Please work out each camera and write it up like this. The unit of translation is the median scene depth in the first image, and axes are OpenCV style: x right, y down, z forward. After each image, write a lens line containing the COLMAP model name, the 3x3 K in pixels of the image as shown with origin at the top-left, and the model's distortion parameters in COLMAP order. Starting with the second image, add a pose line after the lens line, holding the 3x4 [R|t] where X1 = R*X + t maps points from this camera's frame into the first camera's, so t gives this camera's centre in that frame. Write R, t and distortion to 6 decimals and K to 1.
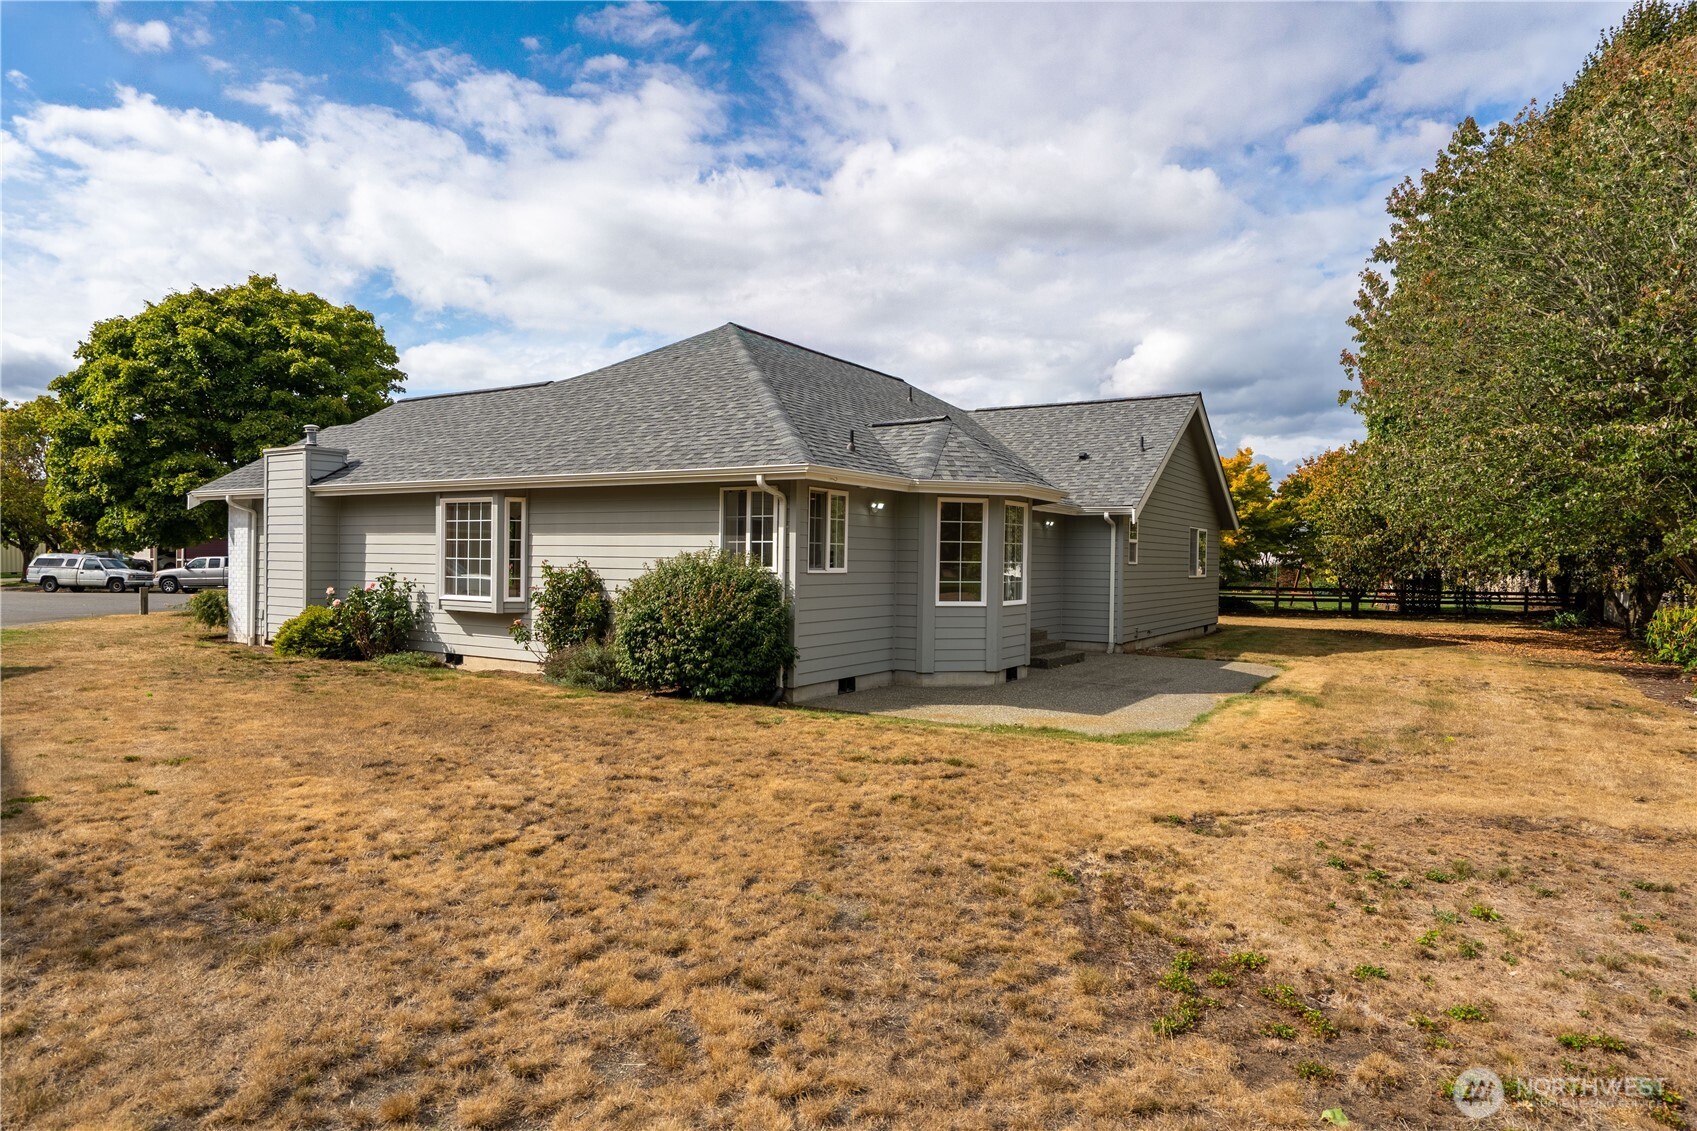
lens RADIAL K [[978.5, 0, 849.1], [0, 978.5, 563.6], [0, 0, 1]] dist [0.034468, 0.002911]
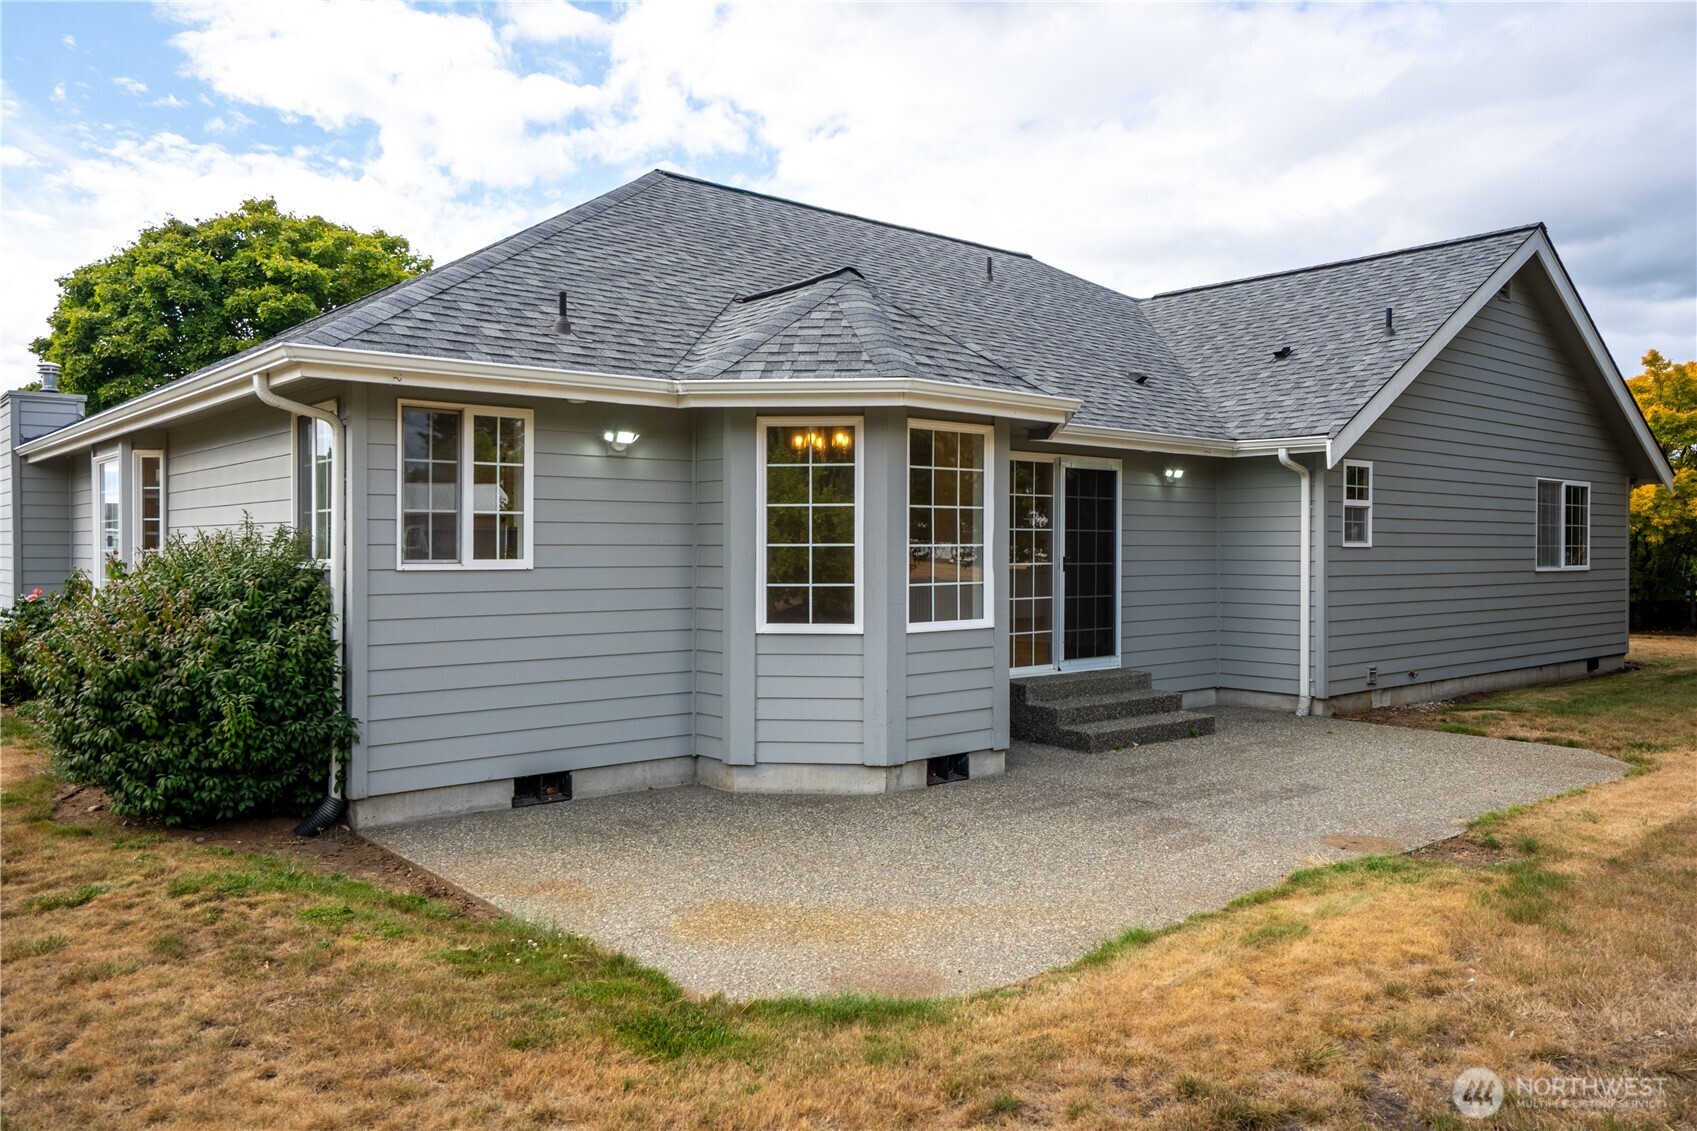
lens RADIAL K [[1225.6, 0, 848.3], [0, 1225.6, 562.4], [0, 0, 1]] dist [0.022623, 0.003333]
pose [[0.955679, -0.008079, -0.294299, 0.206637], [0.009743, 0.999944, 0.004187, 0.003067], [0.294249, -0.006869, 0.955704, 0.264932]]
